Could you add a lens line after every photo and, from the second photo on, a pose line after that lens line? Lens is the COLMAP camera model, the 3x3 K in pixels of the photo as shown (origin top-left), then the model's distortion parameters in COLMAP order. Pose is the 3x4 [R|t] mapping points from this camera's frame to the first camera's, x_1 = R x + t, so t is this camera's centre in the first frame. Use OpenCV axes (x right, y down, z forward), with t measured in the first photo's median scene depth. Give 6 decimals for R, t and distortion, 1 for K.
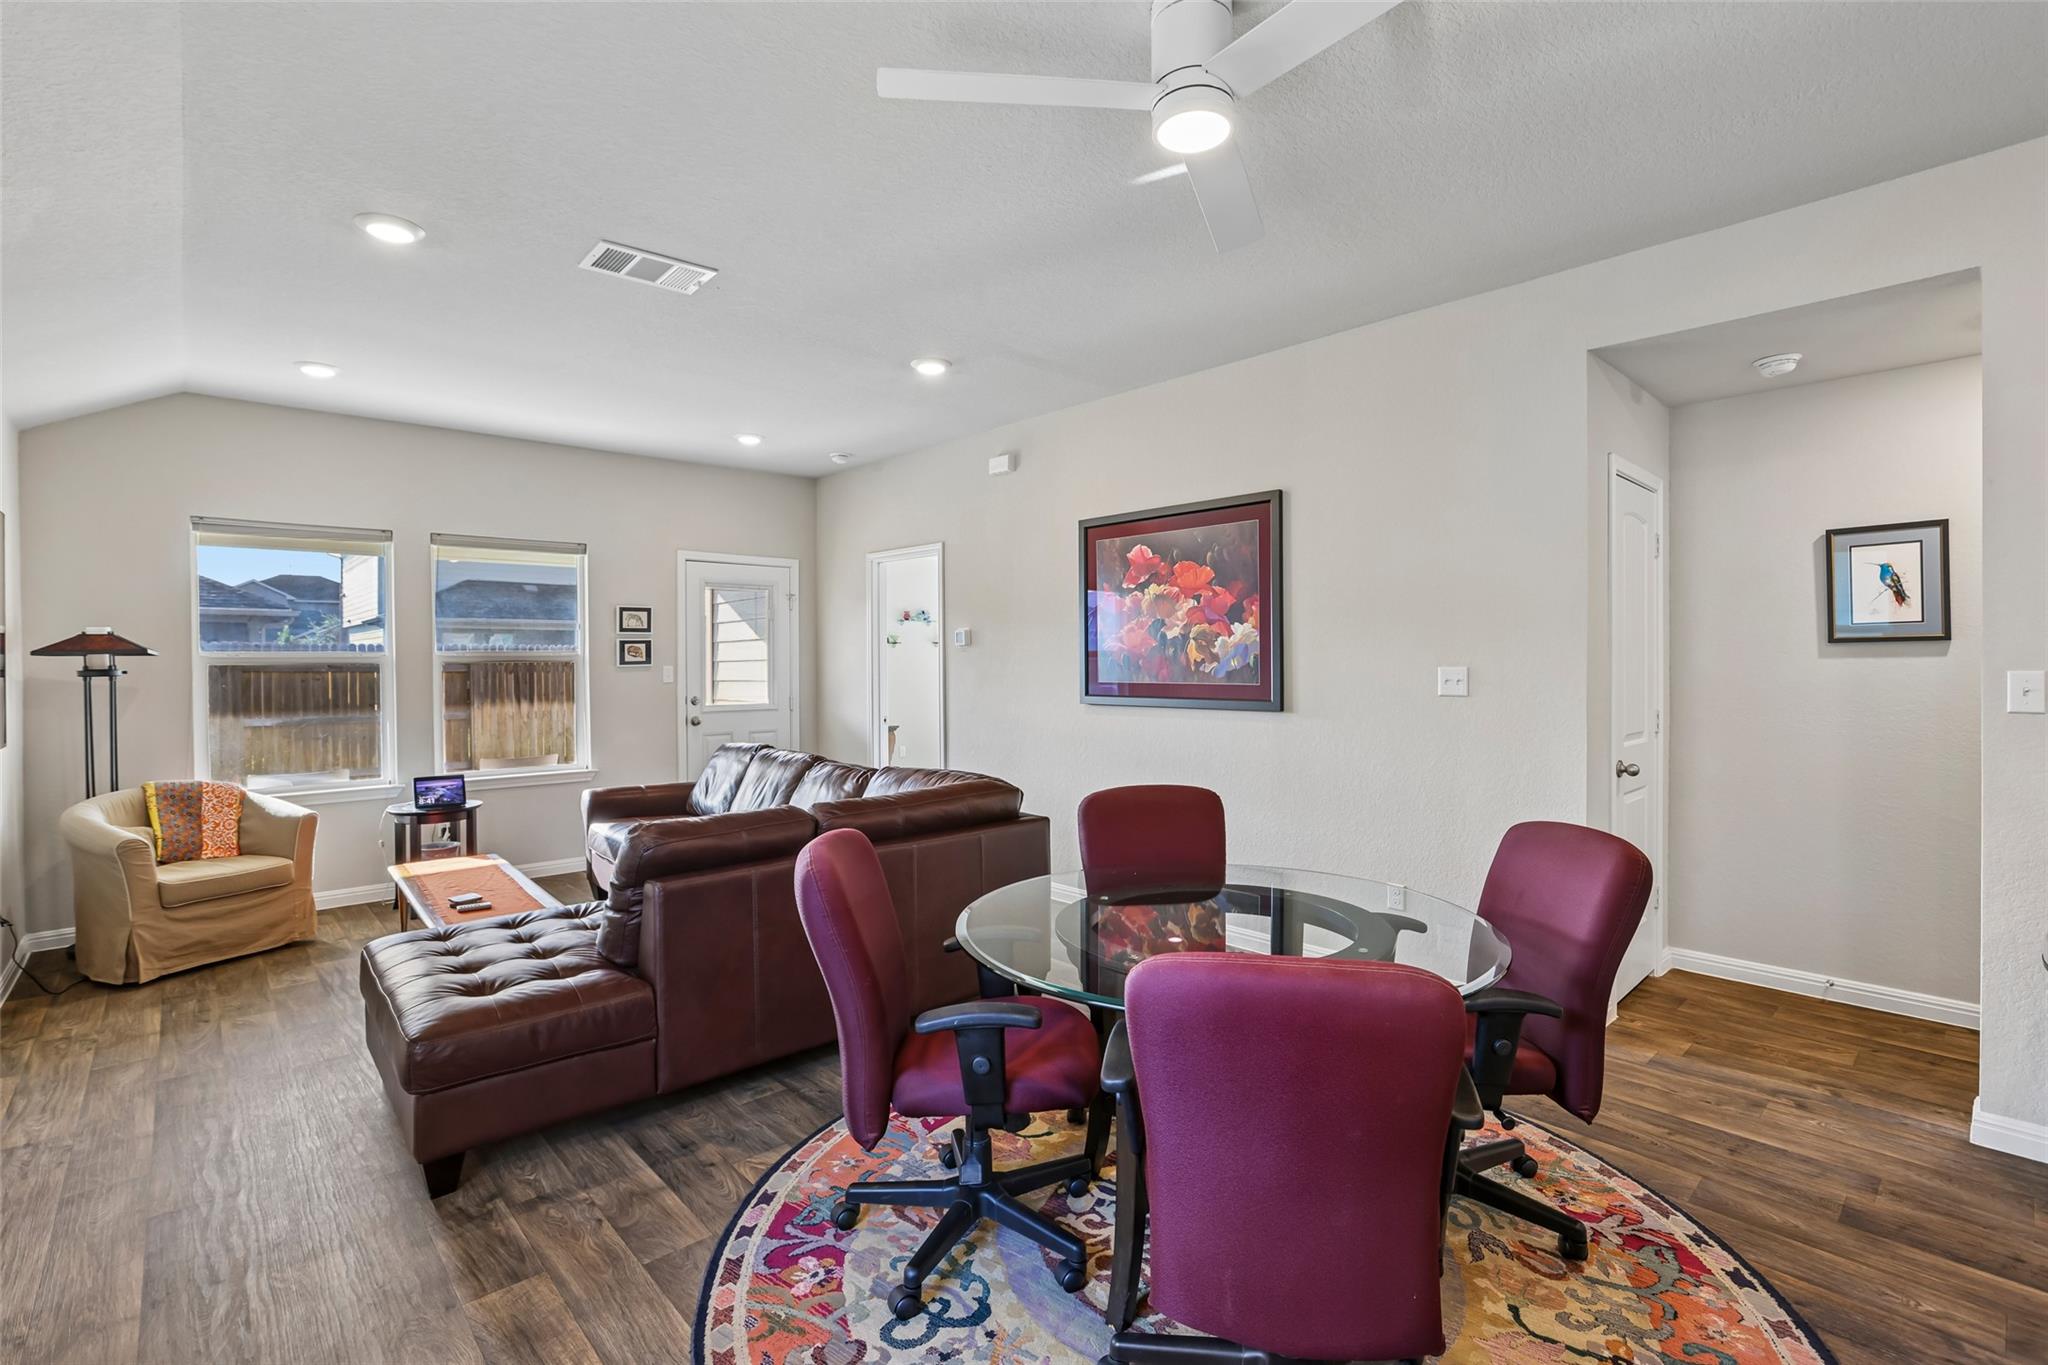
lens RADIAL K [[945.6, 0, 1027.7], [0, 945.6, 666.7], [0, 0, 1]] dist [-0.028142, 0.013466]
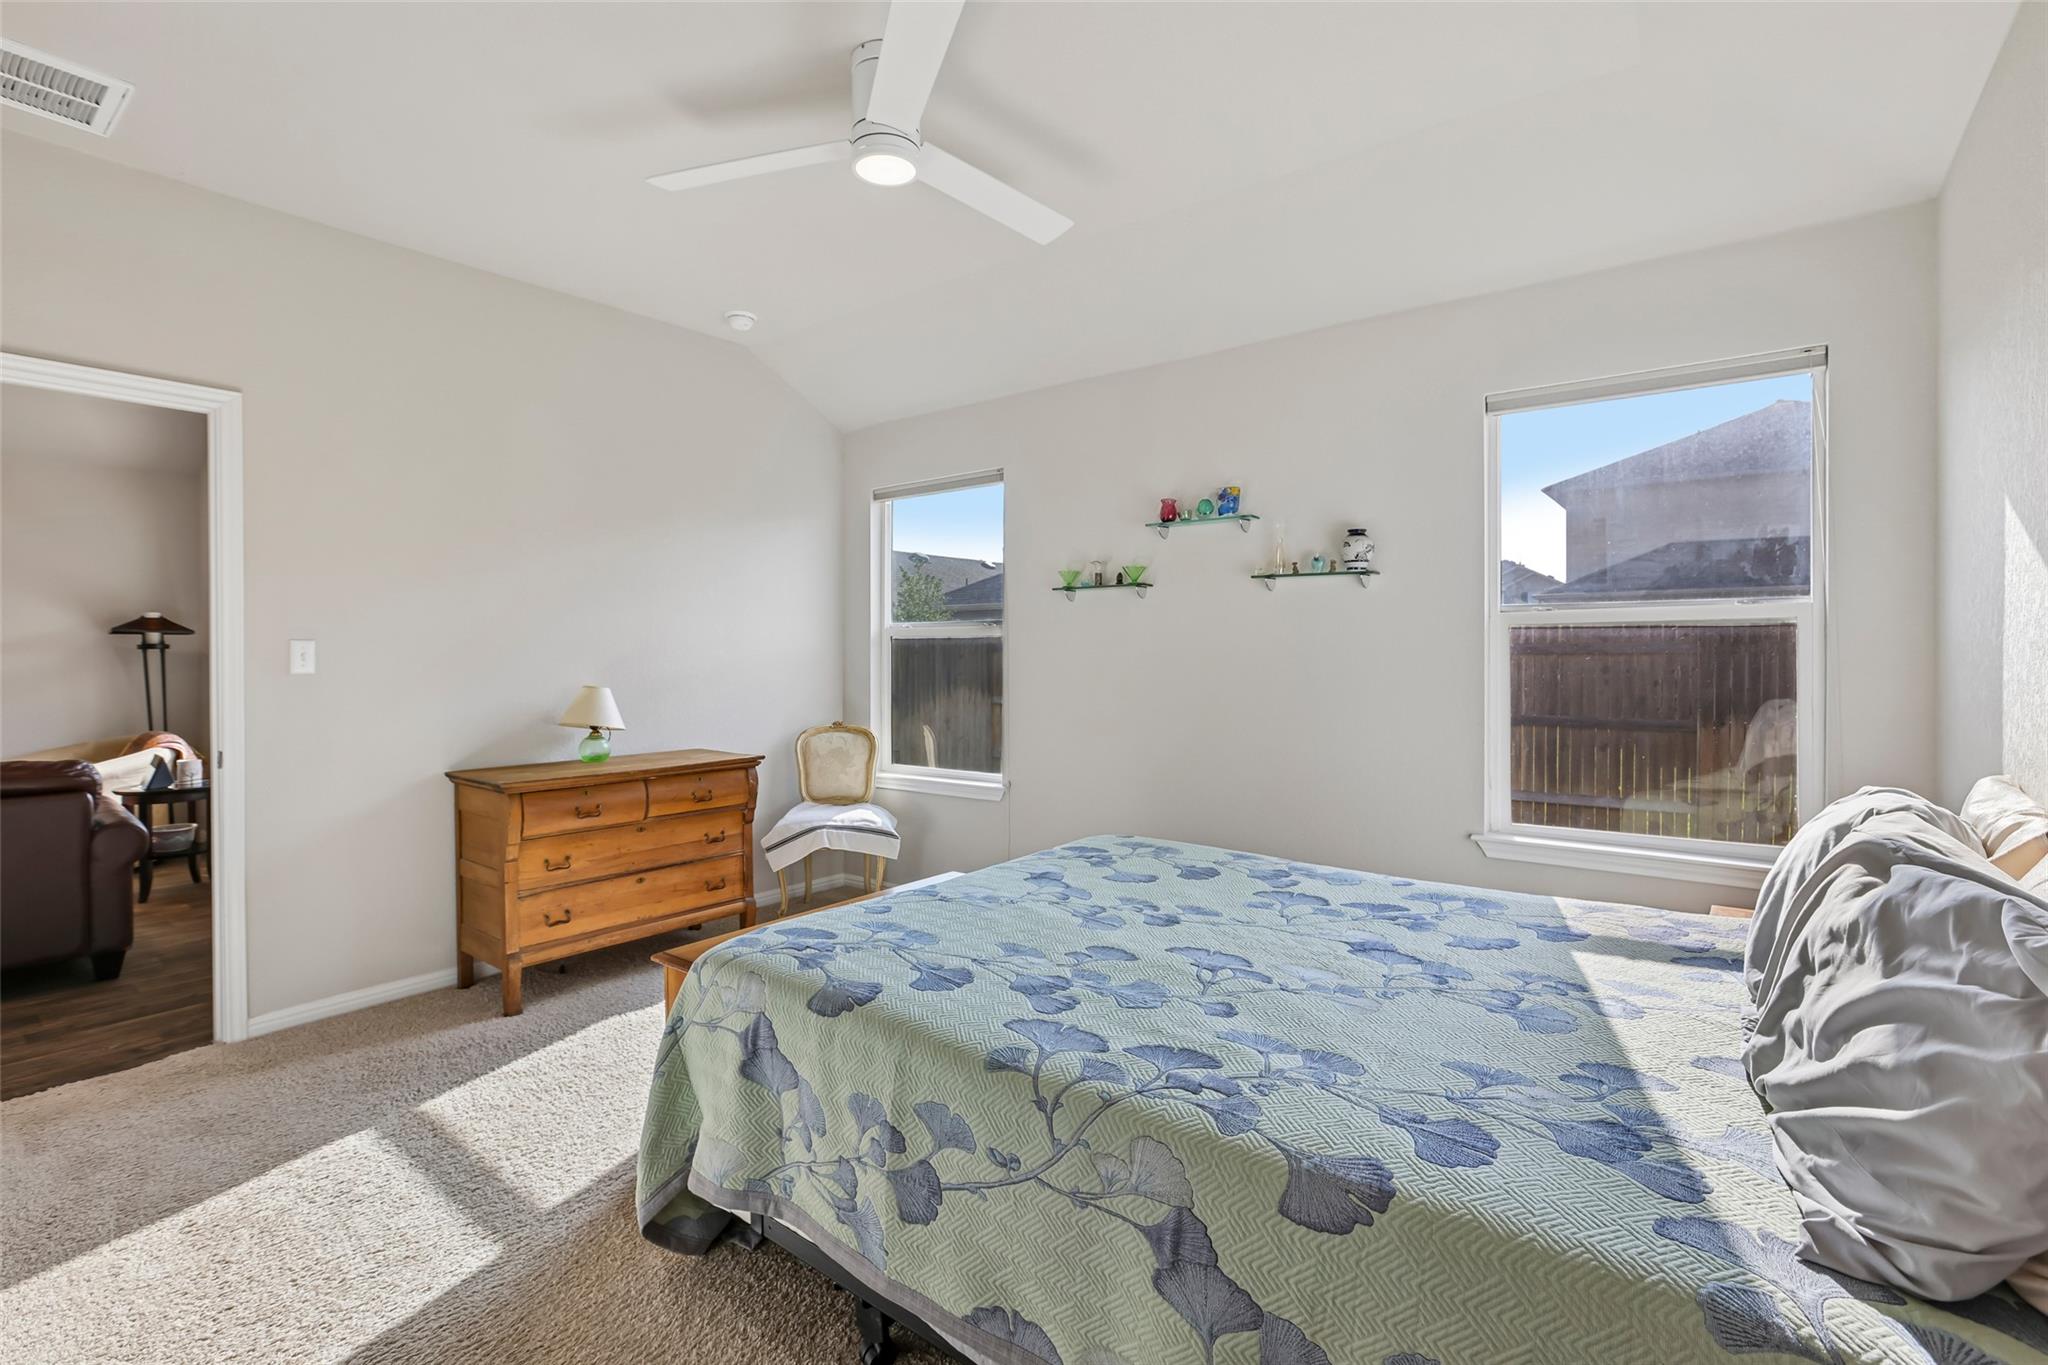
lens RADIAL K [[932.5, 0, 1015.8], [0, 932.5, 653.2], [0, 0, 1]] dist [-0.039440, 0.016918]
pose [[0.170418, 0.005271, -0.985358, 0.505807], [-0.004906, 0.999978, 0.004500, 0.003690], [0.985360, 0.004067, 0.170440, 1.920365]]
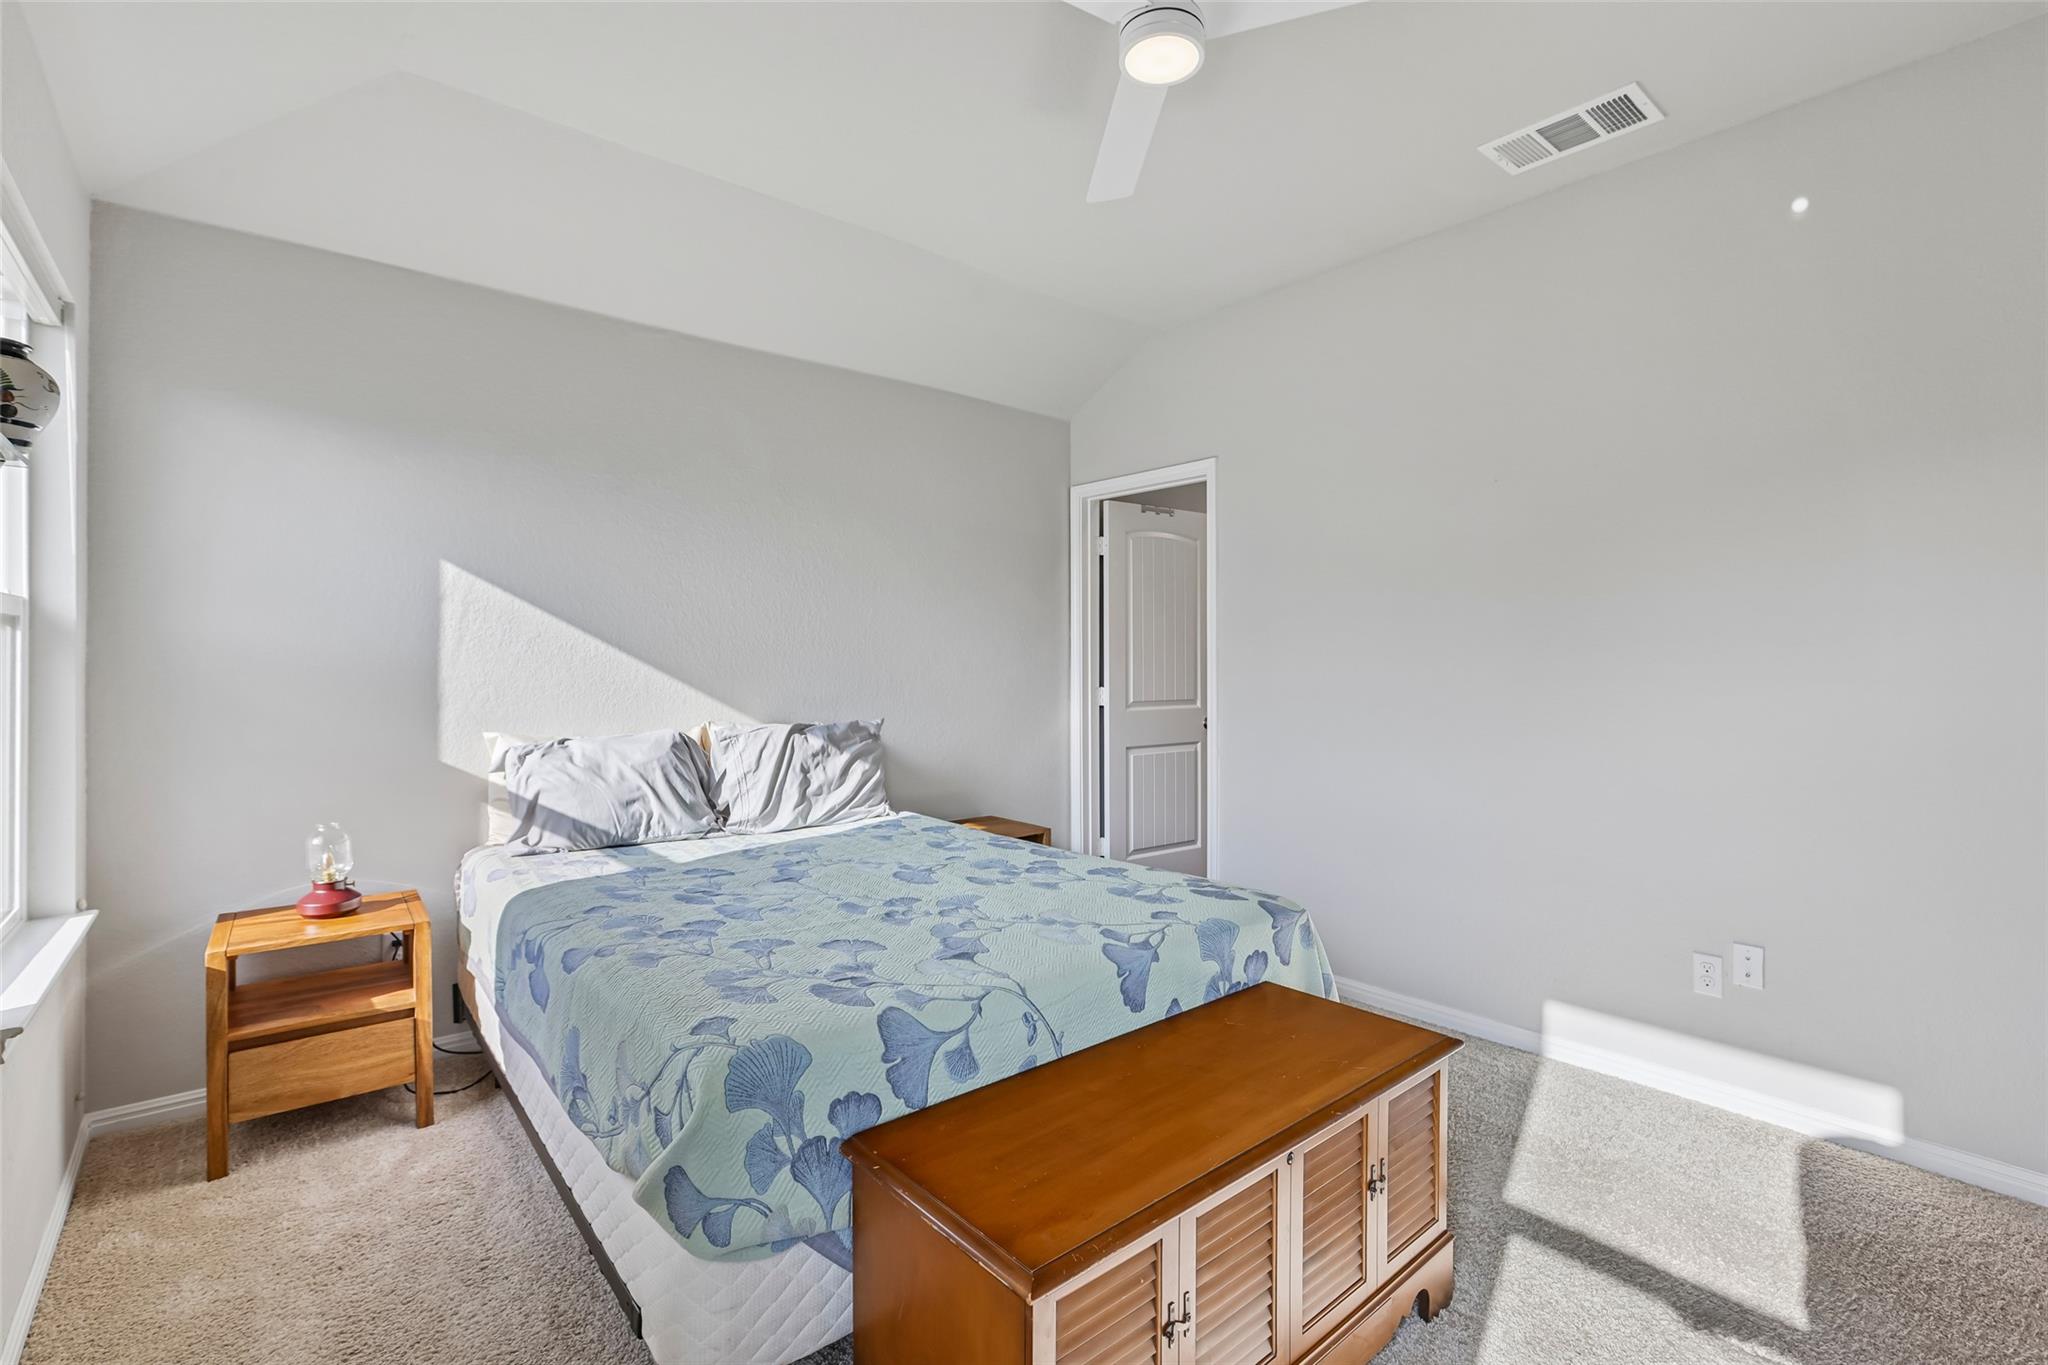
lens RADIAL K [[940.1, 0, 1023.6], [0, 940.1, 660.9], [0, 0, 1]] dist [-0.039981, 0.000307]
pose [[0.034630, 0.006603, 0.999378, -0.417091], [0.005928, 0.999959, -0.006812, 0.009978], [-0.999383, 0.006160, 0.034589, 1.983426]]
